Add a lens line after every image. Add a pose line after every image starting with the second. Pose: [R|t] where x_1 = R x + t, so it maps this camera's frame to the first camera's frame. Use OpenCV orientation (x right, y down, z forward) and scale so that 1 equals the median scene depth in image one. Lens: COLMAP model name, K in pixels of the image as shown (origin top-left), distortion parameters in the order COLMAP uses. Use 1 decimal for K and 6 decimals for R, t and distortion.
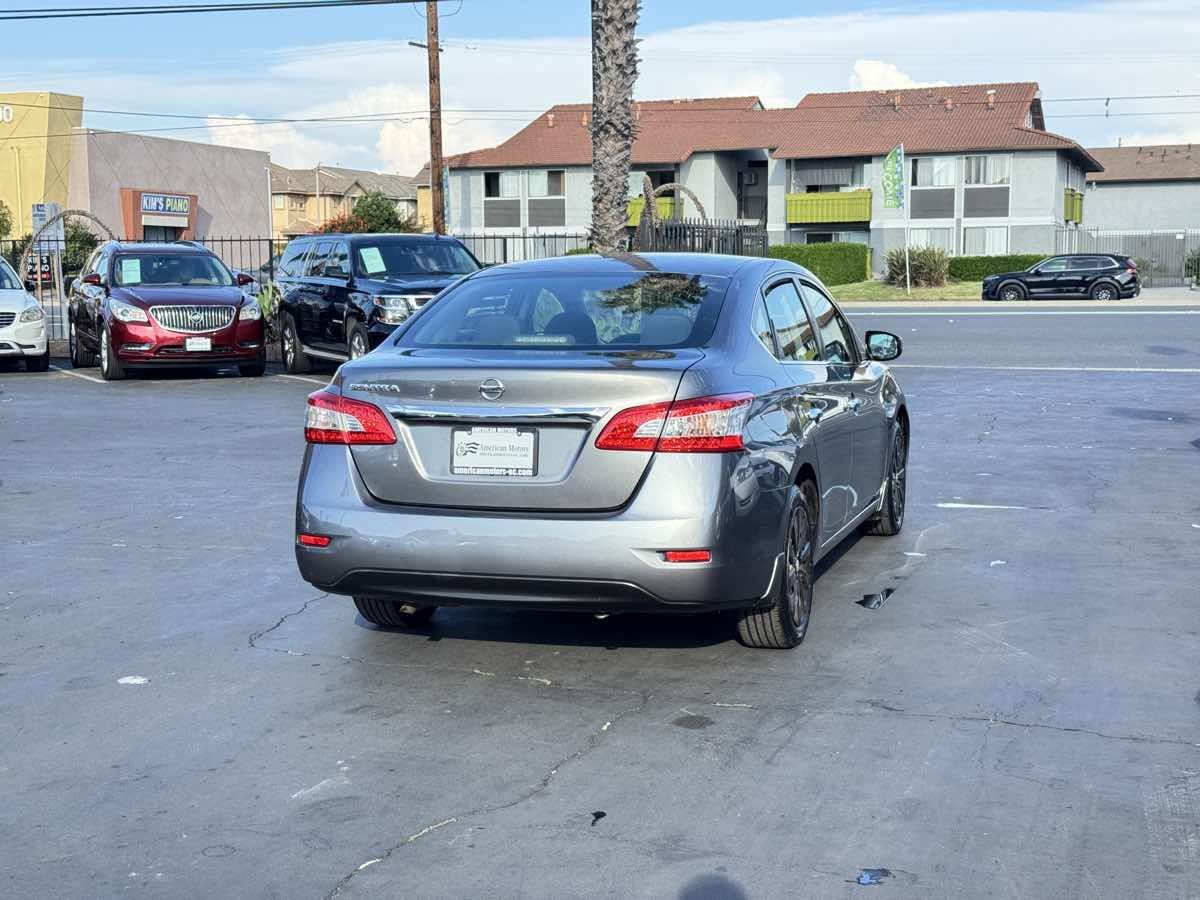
lens RADIAL K [[1670.1, 0, 600.0], [0, 1670.1, 450.0], [0, 0, 1]] dist [0.136948, -0.169327]
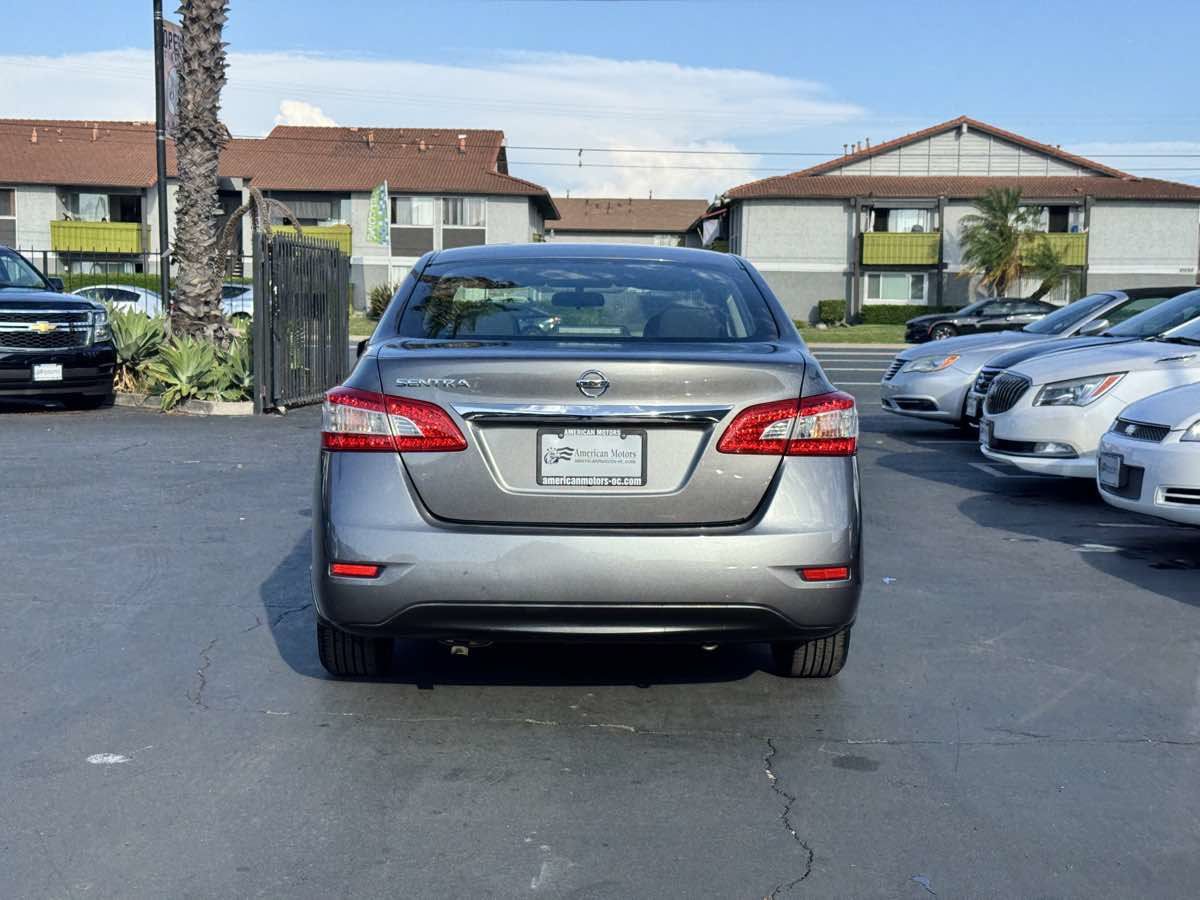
lens RADIAL K [[1670.1, 0, 600.0], [0, 1670.1, 450.0], [0, 0, 1]] dist [0.136948, -0.169327]
pose [[0.944108, -0.005245, 0.329595, -0.091714], [0.013022, 0.999686, -0.021392, 0.004090], [-0.329379, 0.024488, 0.943880, 0.054094]]
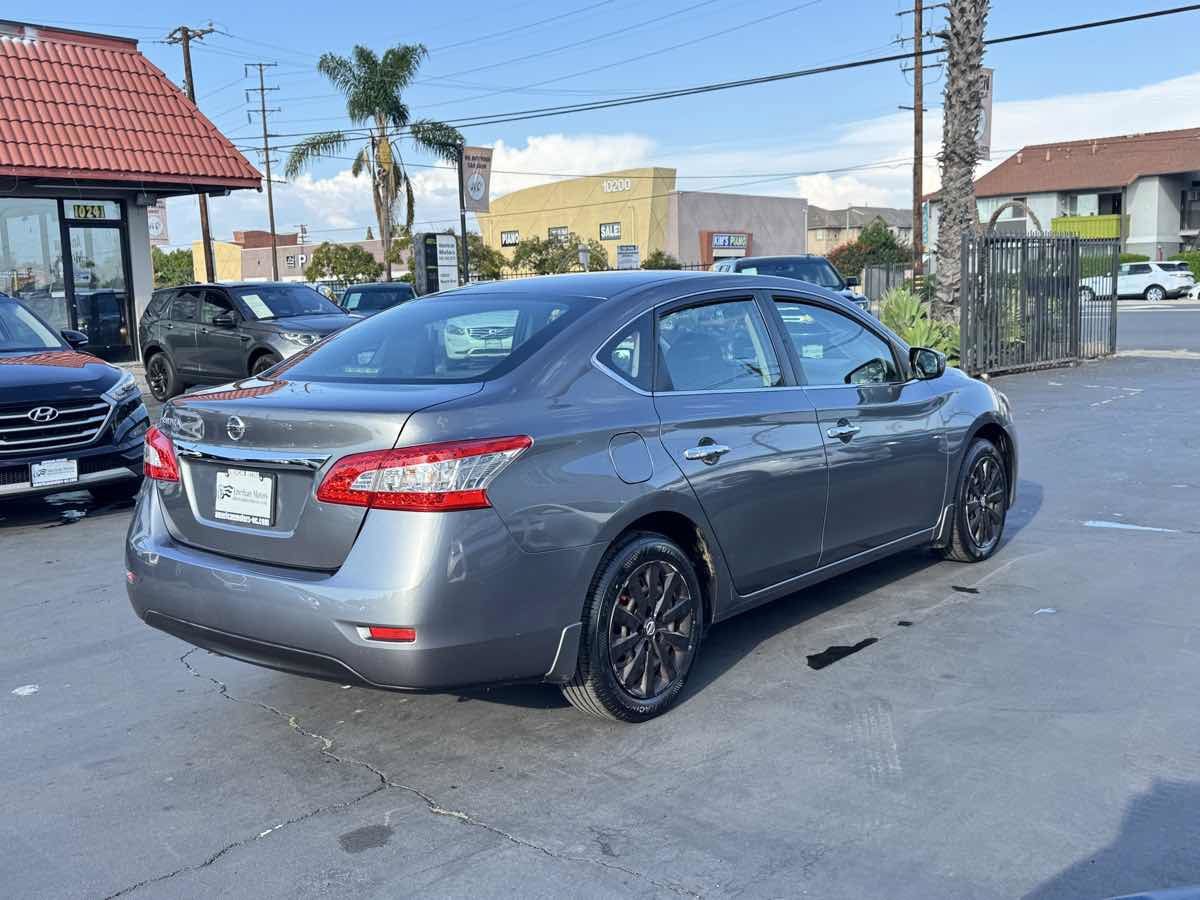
lens RADIAL K [[1178.7, 0, 594.9], [0, 1178.7, 453.3], [0, 0, 1]] dist [0.172265, -0.364203]
pose [[0.924497, 0.028232, -0.380143, 0.098005], [-0.014898, 0.999168, 0.037975, -0.013693], [0.380899, -0.029445, 0.924148, 0.127275]]
